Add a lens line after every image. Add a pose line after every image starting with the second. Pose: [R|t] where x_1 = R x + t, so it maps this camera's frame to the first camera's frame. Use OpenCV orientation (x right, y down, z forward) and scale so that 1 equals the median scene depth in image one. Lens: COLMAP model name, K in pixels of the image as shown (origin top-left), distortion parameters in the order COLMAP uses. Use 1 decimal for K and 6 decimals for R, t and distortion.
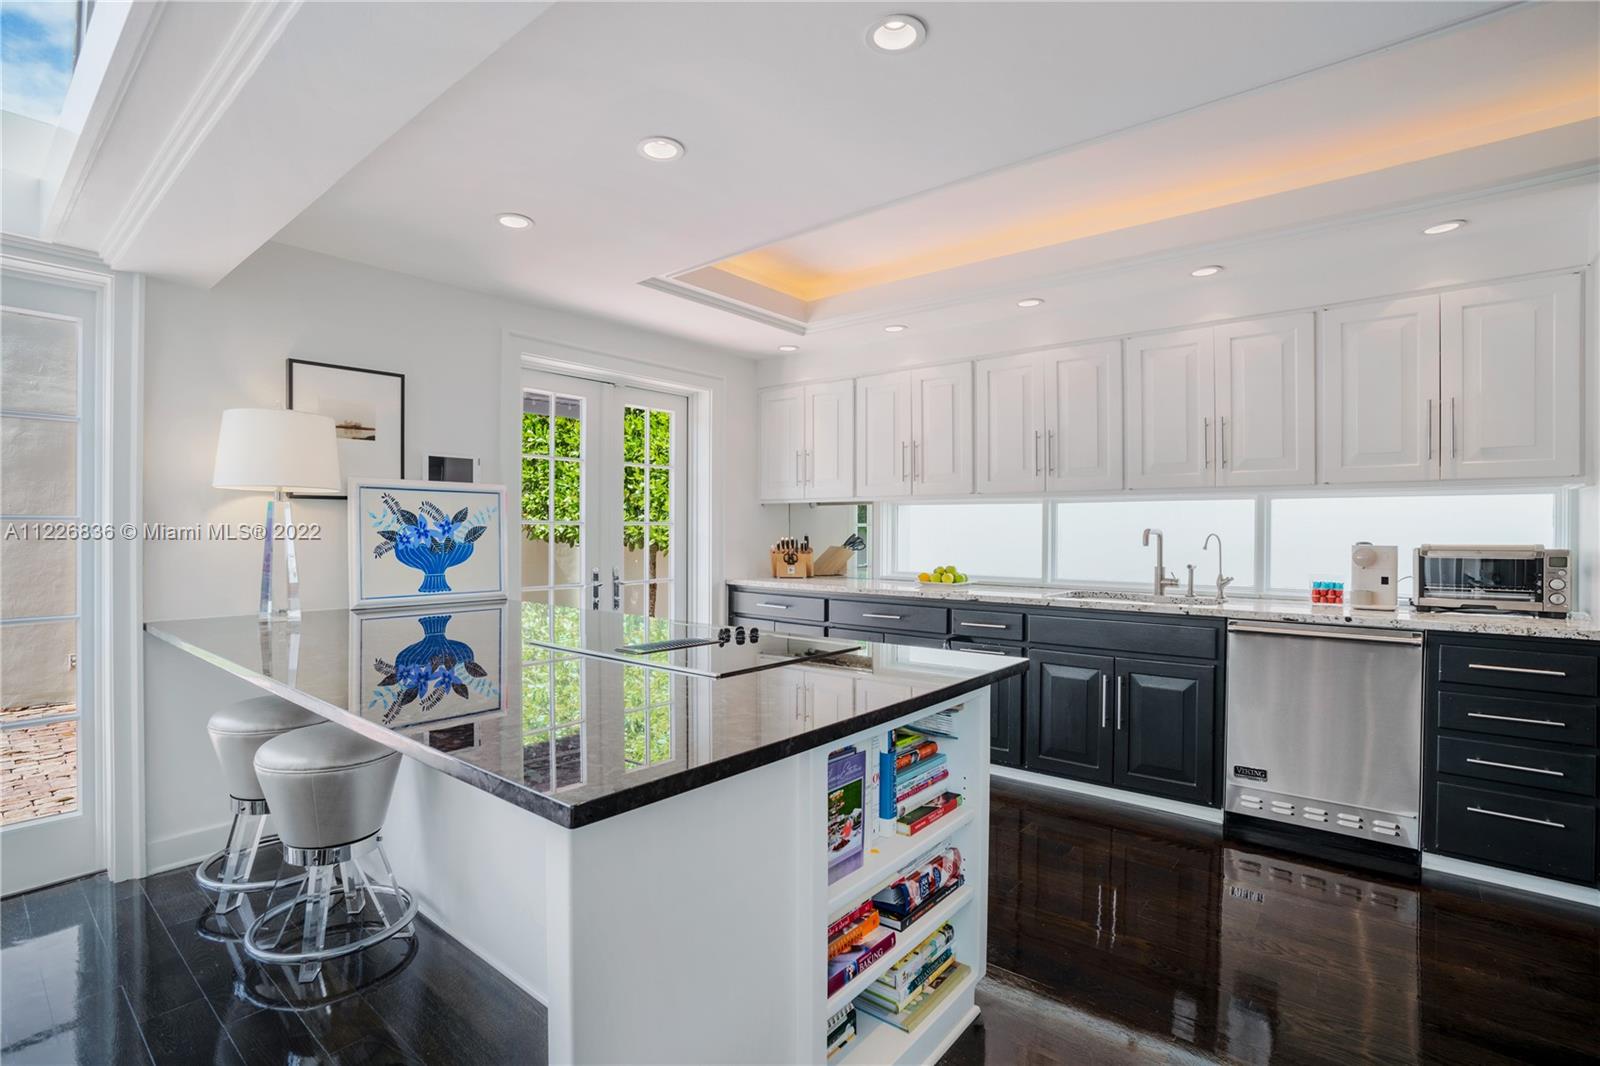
lens RADIAL K [[715.2, 0, 801.4], [0, 715.2, 533.3], [0, 0, 1]] dist [-0.052302, 0.018172]
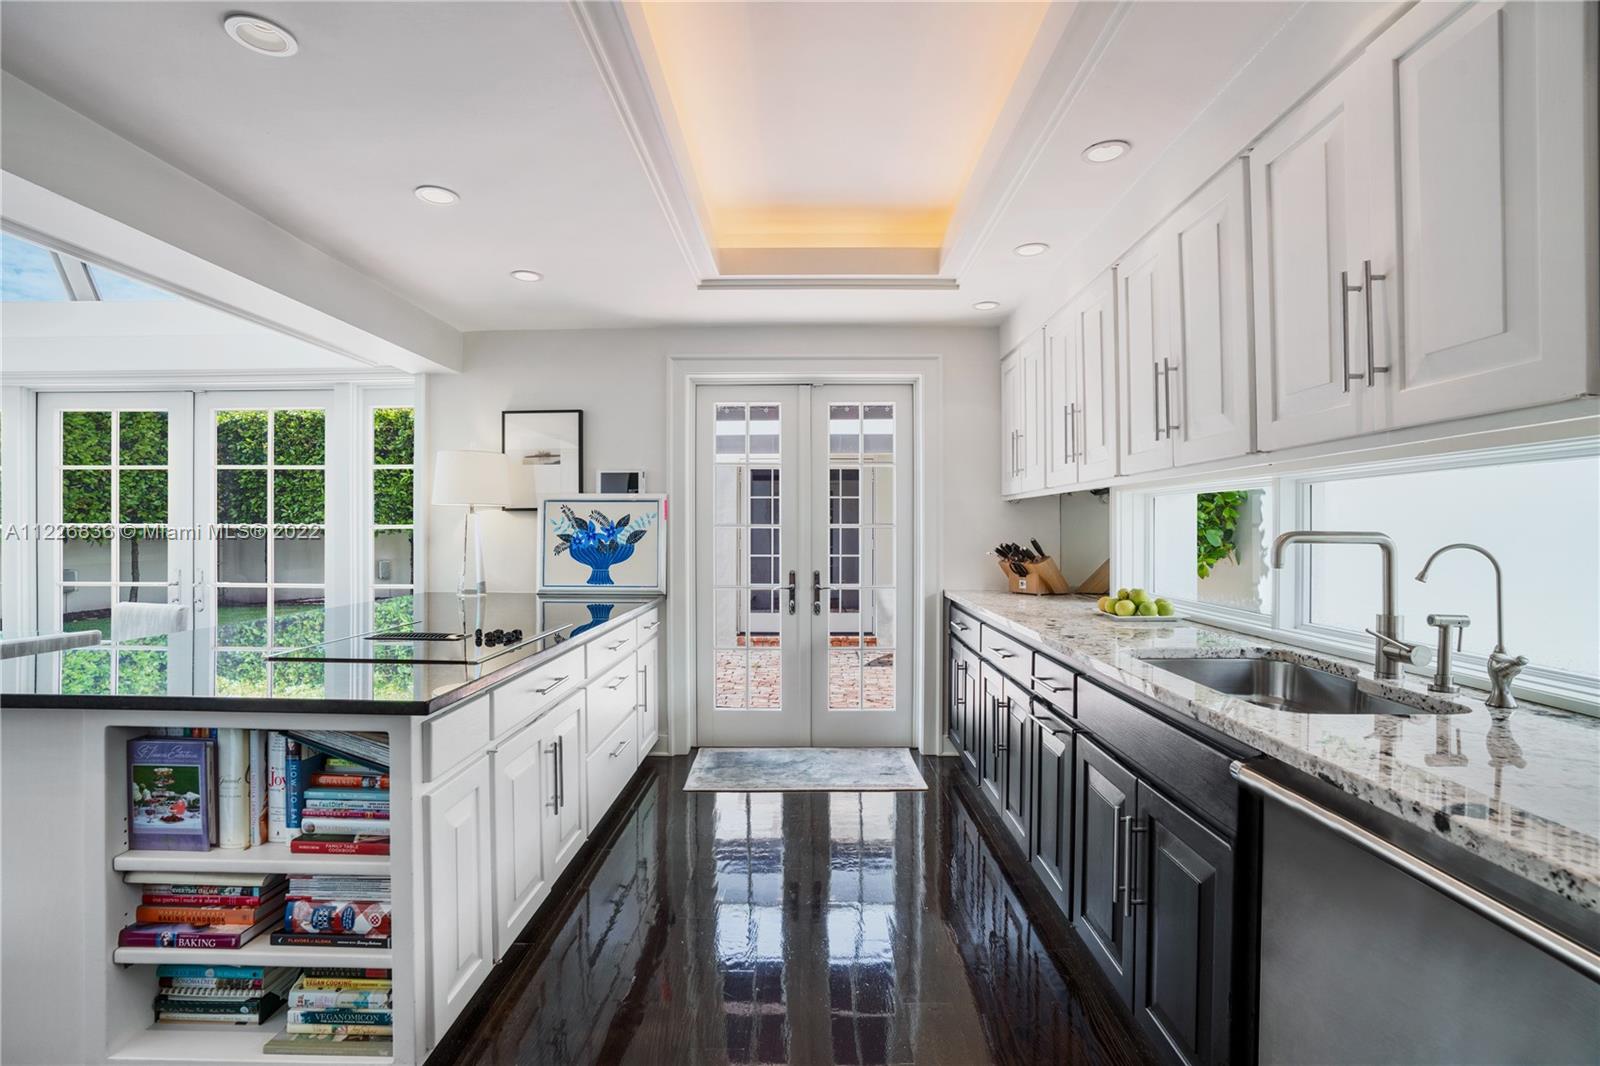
lens RADIAL K [[748.2, 0, 800.0], [0, 748.2, 533.0], [0, 0, 1]] dist [0.004302, 0.000220]
pose [[0.635690, 0.000261, -0.771944, 0.700061], [-0.002796, 0.999994, -0.001965, -0.003914], [0.771939, 0.003408, 0.635687, 0.444506]]
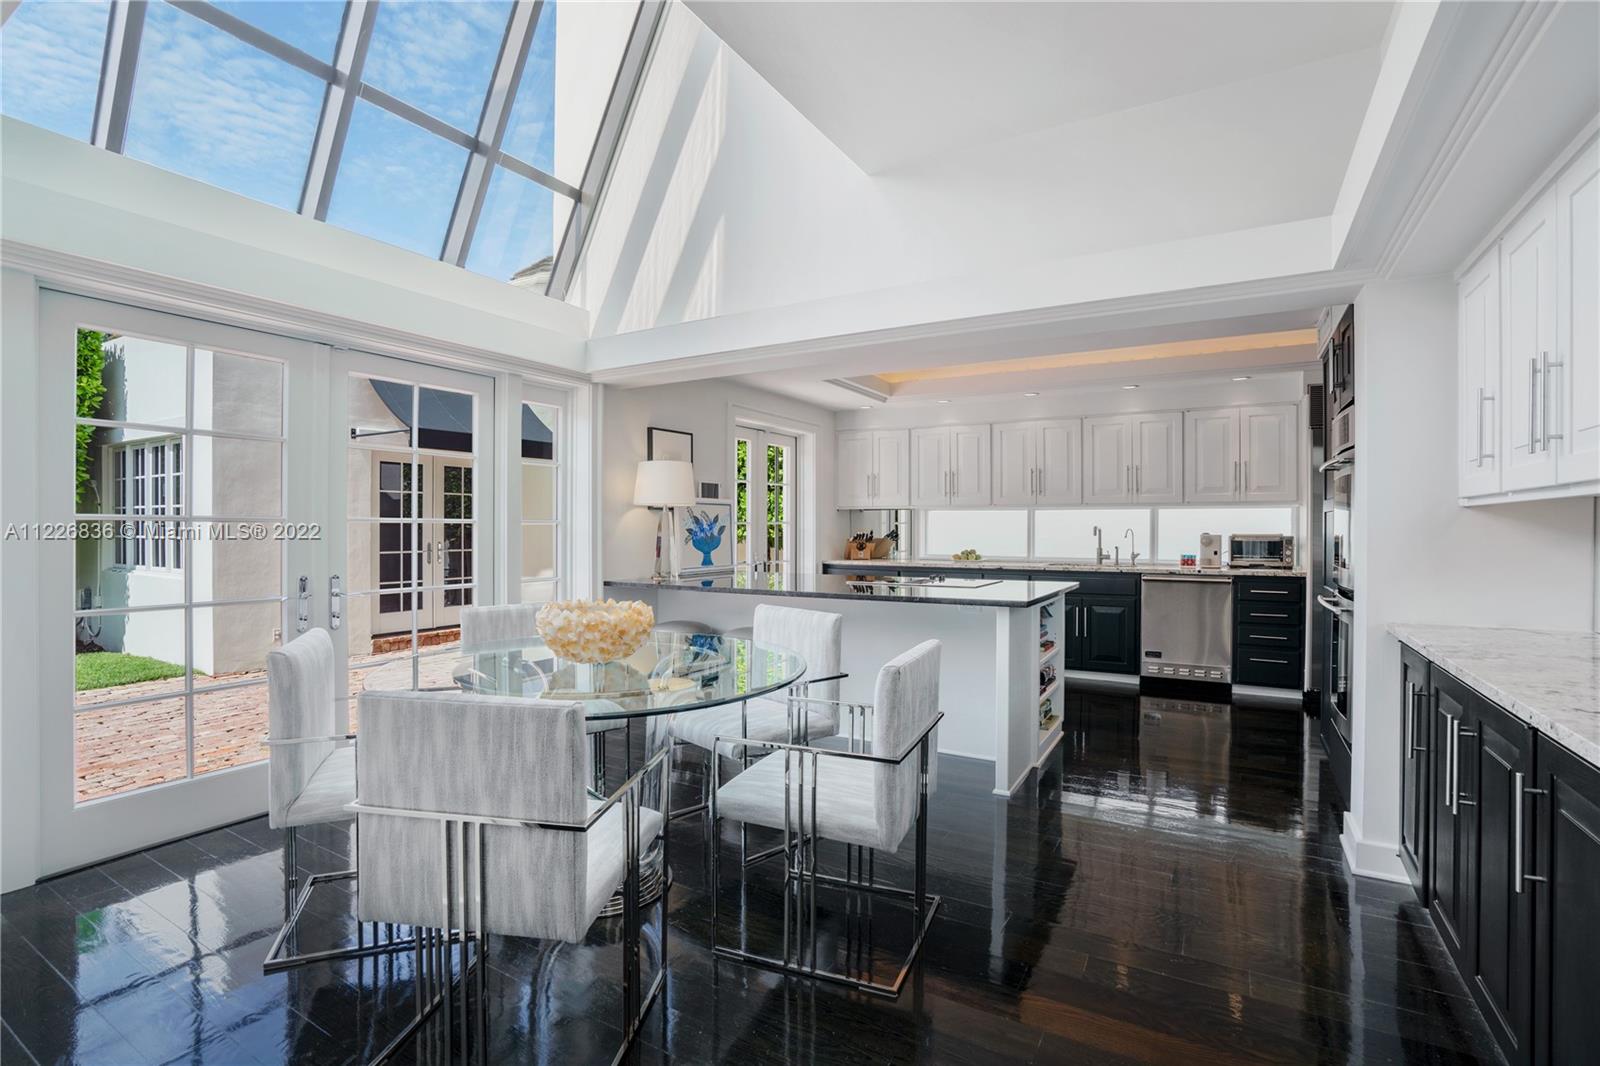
lens RADIAL K [[710.7, 0, 817.1], [0, 710.7, 530.0], [0, 0, 1]] dist [-0.056680, 0.021447]
pose [[0.984046, -0.002993, 0.177889, -0.562471], [0.002806, 0.999995, 0.001301, -0.001314], [-0.177892, -0.000781, 0.984050, -0.674389]]
